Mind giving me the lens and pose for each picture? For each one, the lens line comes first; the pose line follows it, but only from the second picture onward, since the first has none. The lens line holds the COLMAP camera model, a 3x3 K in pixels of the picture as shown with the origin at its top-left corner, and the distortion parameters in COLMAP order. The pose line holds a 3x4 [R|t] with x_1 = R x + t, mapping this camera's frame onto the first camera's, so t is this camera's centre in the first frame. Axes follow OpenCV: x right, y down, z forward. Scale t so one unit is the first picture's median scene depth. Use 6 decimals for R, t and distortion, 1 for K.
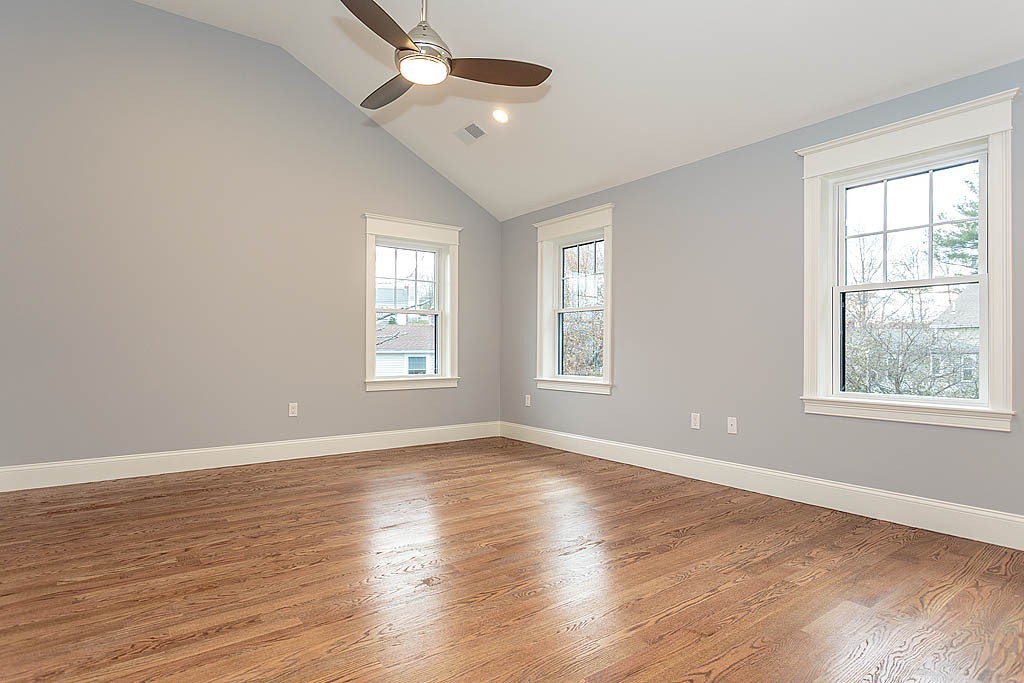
lens RADIAL K [[552.6, 0, 515.9], [0, 552.6, 337.9], [0, 0, 1]] dist [-0.002721, -0.000238]
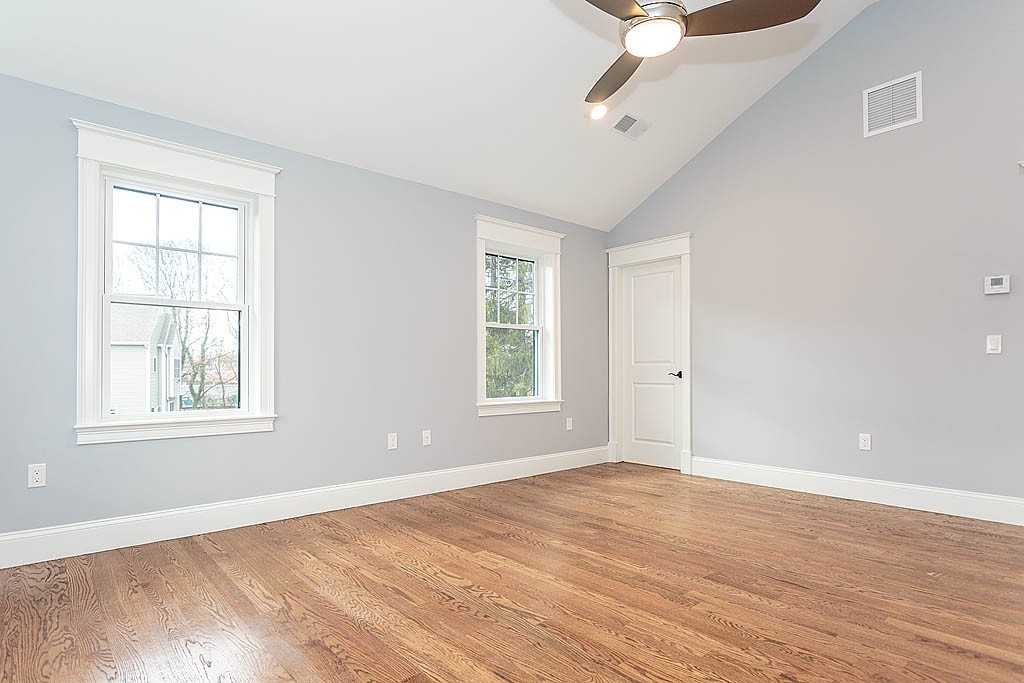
lens RADIAL K [[551.6, 0, 509.5], [0, 551.6, 361.3], [0, 0, 1]] dist [-0.004924, 0.001859]
pose [[-0.080391, 0.012079, 0.996690, -0.758421], [-0.023794, 0.999618, -0.014033, 0.018557], [-0.996479, -0.024843, -0.080073, 0.983370]]
